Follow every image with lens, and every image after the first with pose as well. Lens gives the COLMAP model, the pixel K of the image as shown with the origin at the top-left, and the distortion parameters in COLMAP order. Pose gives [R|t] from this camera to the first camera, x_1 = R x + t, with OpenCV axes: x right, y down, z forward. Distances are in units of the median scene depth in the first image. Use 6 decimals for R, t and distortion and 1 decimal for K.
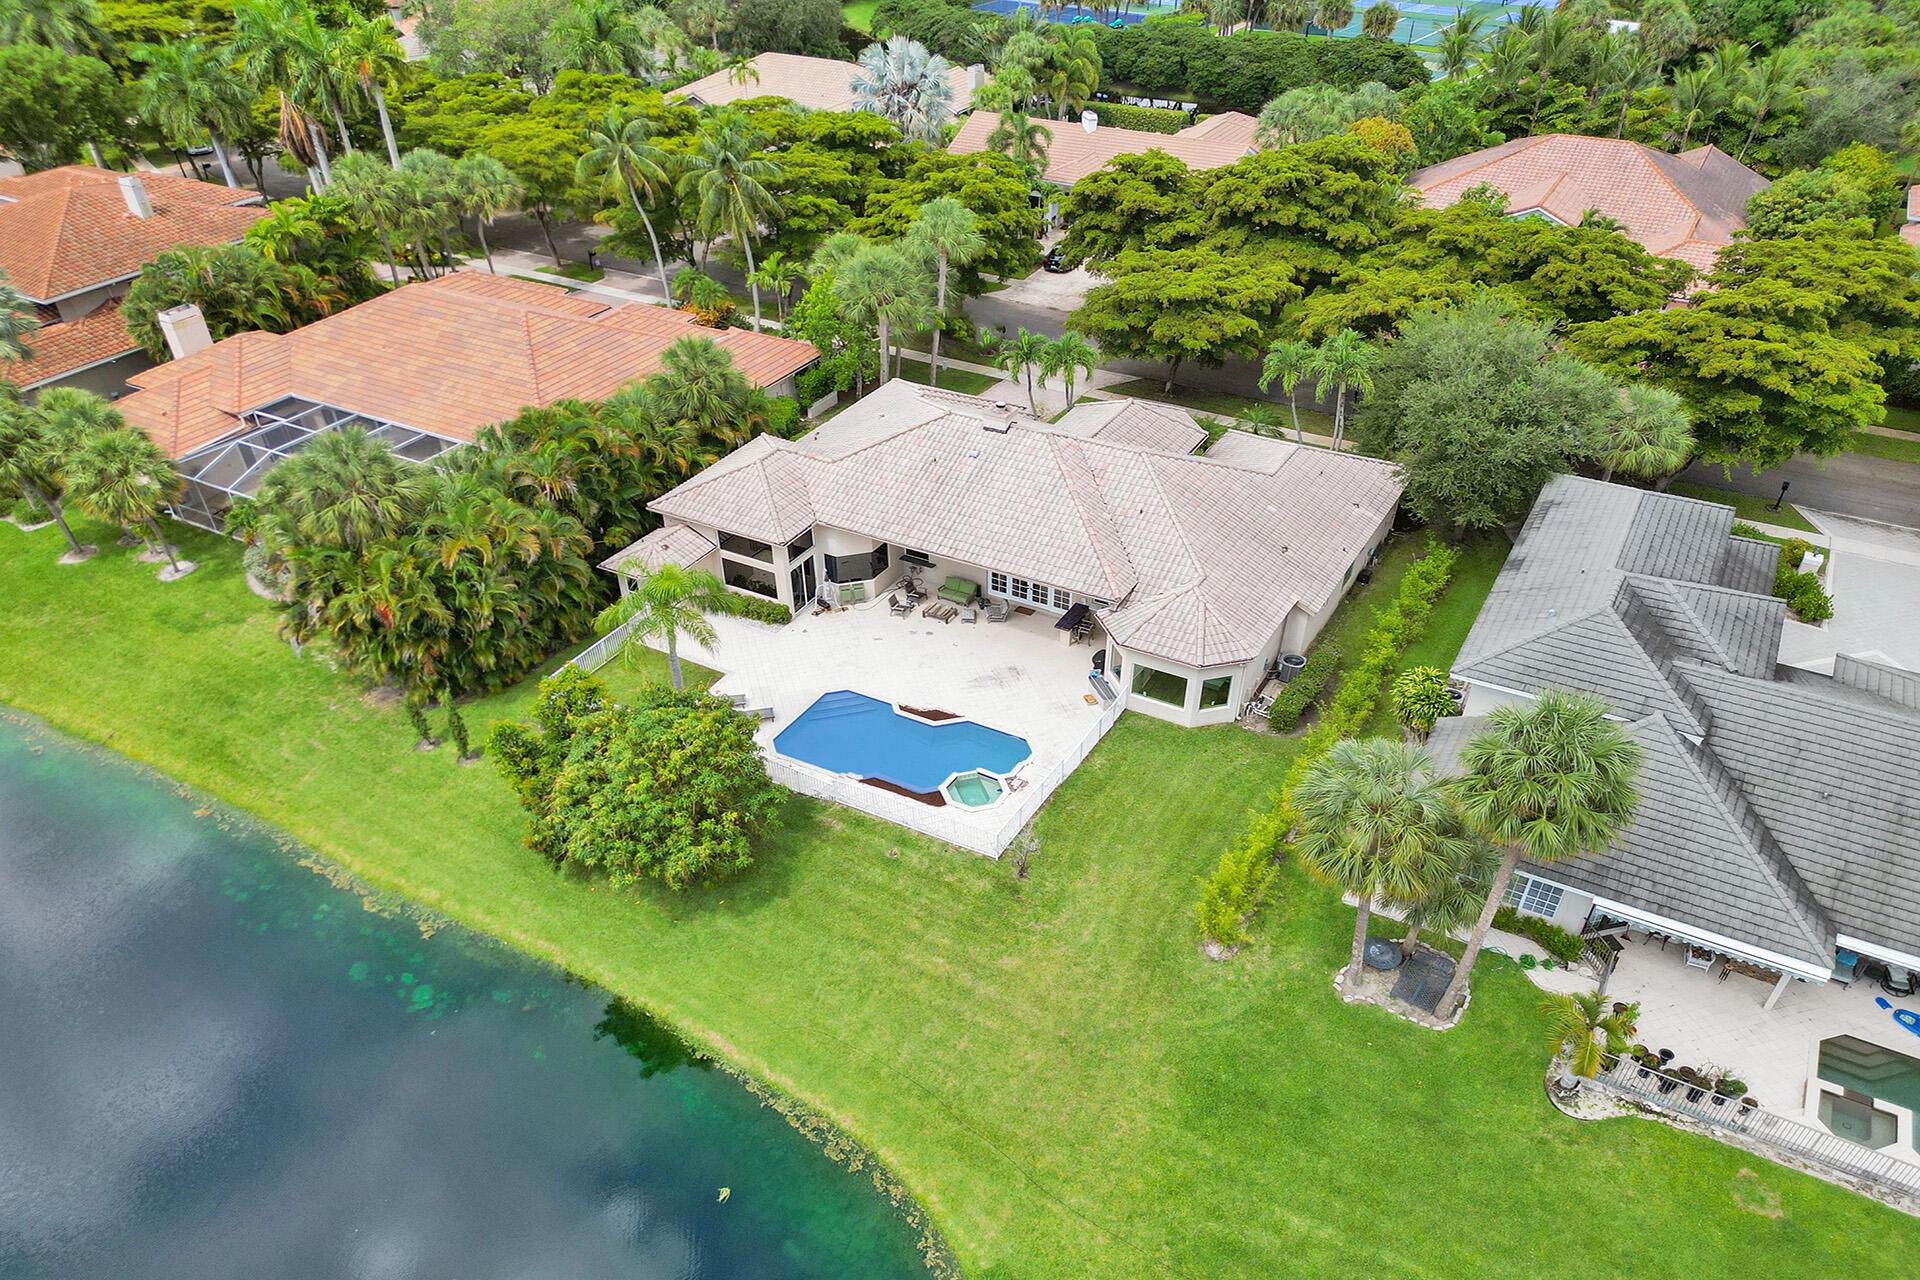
lens RADIAL K [[1388.6, 0, 971.3], [0, 1388.6, 633.6], [0, 0, 1]] dist [0.056559, -0.048461]
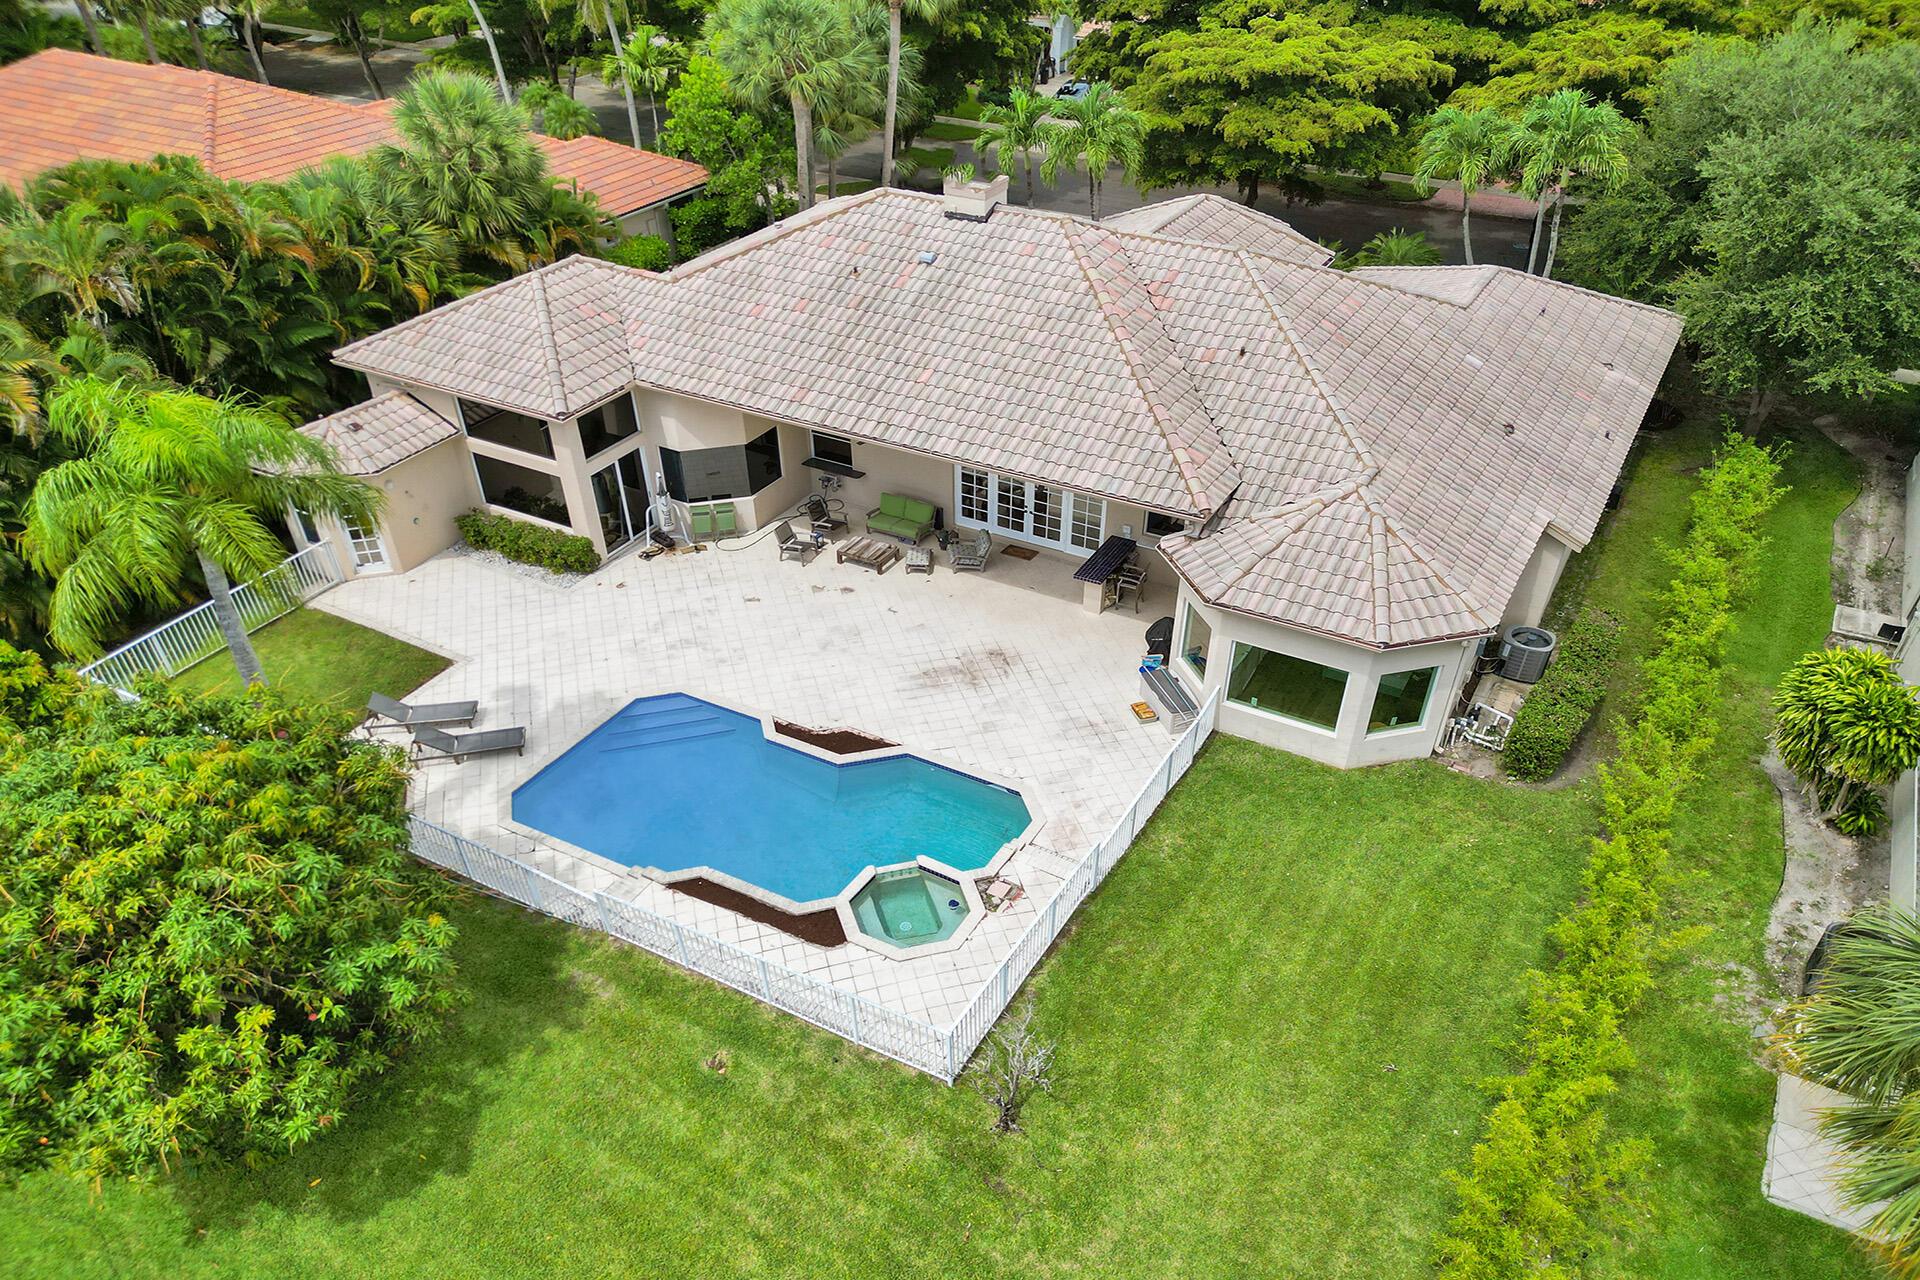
lens RADIAL K [[1392.6, 0, 976.9], [0, 1392.6, 712.2], [0, 0, 1]] dist [0.032065, -0.005165]
pose [[0.999984, 0.001802, 0.005386, 0.018286], [-0.002106, 0.998374, 0.056960, 0.016091], [-0.005275, -0.056970, 0.998362, 0.431780]]
